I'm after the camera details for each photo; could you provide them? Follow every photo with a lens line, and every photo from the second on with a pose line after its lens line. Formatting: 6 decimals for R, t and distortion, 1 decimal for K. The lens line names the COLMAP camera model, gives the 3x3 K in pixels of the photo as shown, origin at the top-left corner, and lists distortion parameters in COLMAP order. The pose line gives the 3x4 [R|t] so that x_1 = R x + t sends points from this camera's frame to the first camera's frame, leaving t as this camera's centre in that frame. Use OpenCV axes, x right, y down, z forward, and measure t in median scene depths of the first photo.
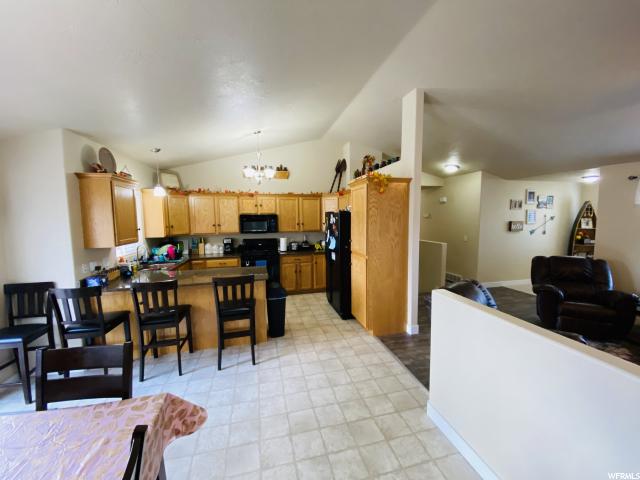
lens RADIAL K [[259.1, 0, 317.1], [0, 259.1, 236.9], [0, 0, 1]] dist [-0.019409, -0.002006]
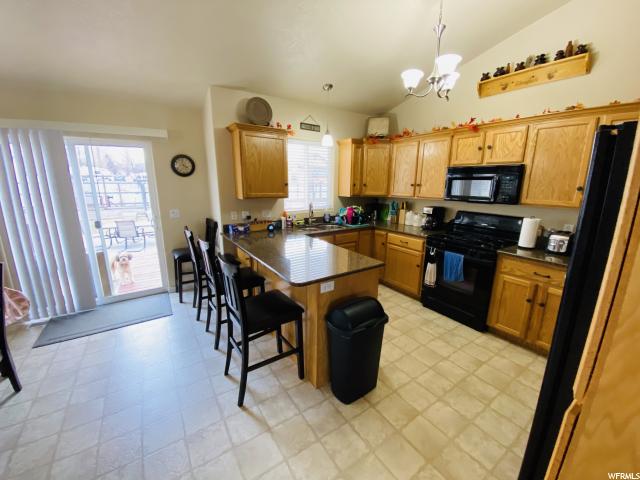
lens RADIAL K [[259.1, 0, 308.6], [0, 259.1, 238.9], [0, 0, 1]] dist [-0.019409, -0.002006]
pose [[0.341184, 0.212907, -0.915568, 0.154694], [-0.084992, 0.977009, 0.195522, -0.015472], [0.936146, 0.011107, 0.351436, 0.499875]]
